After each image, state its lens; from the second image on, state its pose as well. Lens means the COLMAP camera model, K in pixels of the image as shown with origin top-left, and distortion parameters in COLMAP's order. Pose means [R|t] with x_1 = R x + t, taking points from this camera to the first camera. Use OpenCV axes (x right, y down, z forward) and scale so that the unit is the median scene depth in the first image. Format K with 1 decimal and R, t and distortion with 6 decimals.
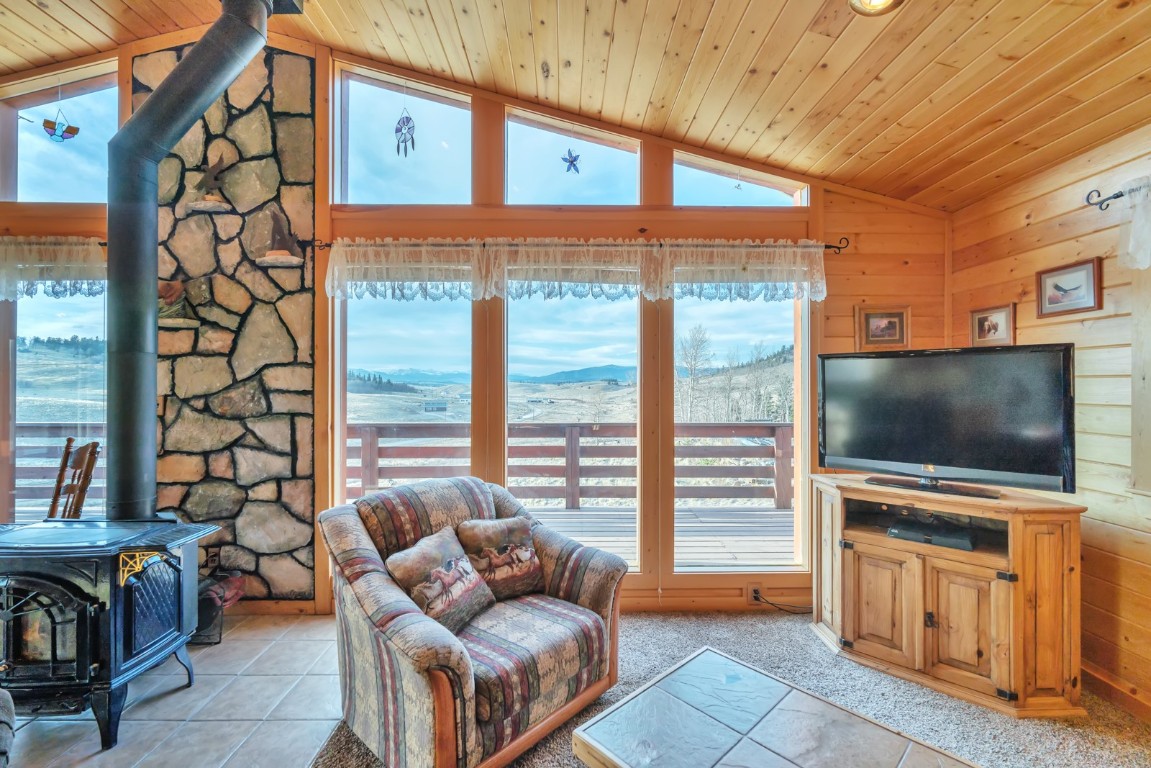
lens RADIAL K [[491.7, 0, 576.0], [0, 491.7, 383.3], [0, 0, 1]] dist [-0.001837, -0.000248]
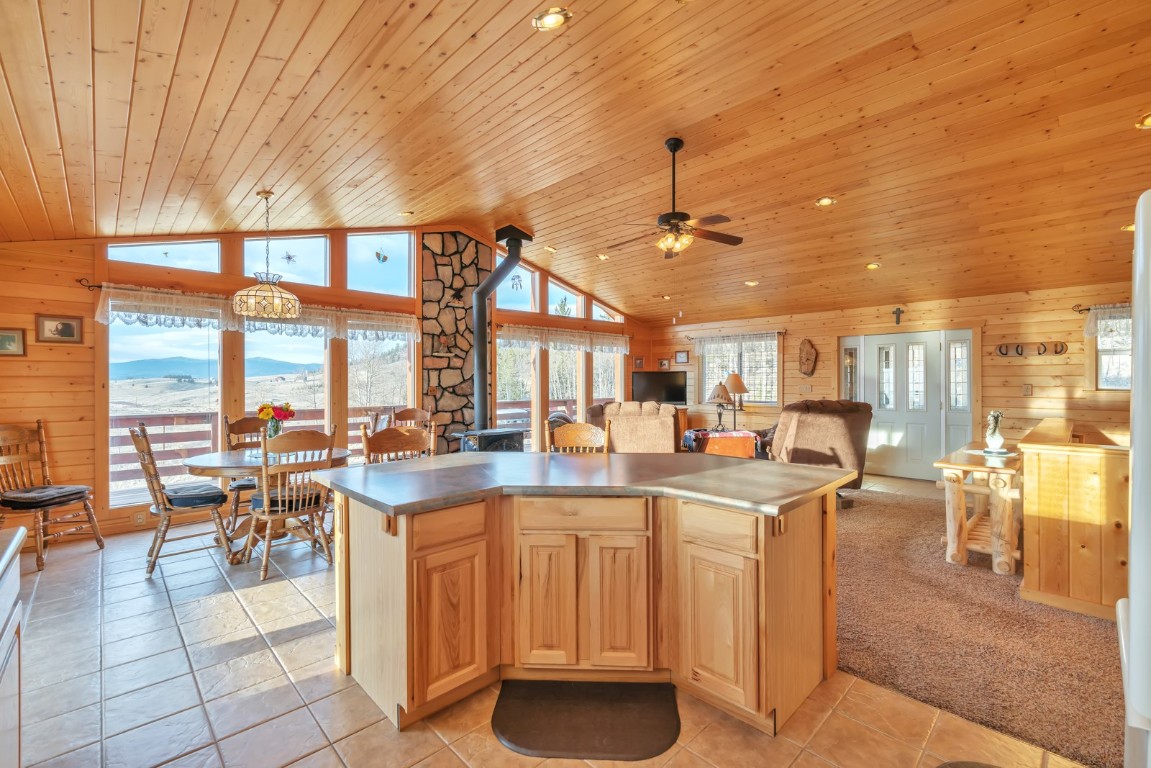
lens RADIAL K [[491.7, 0, 576.8], [0, 491.7, 383.7], [0, 0, 1]] dist [-0.001837, -0.000248]
pose [[0.728860, -0.006225, 0.684635, -1.911436], [0.001788, 0.999973, 0.007189, -0.002116], [-0.684661, -0.004015, 0.728851, -1.084600]]
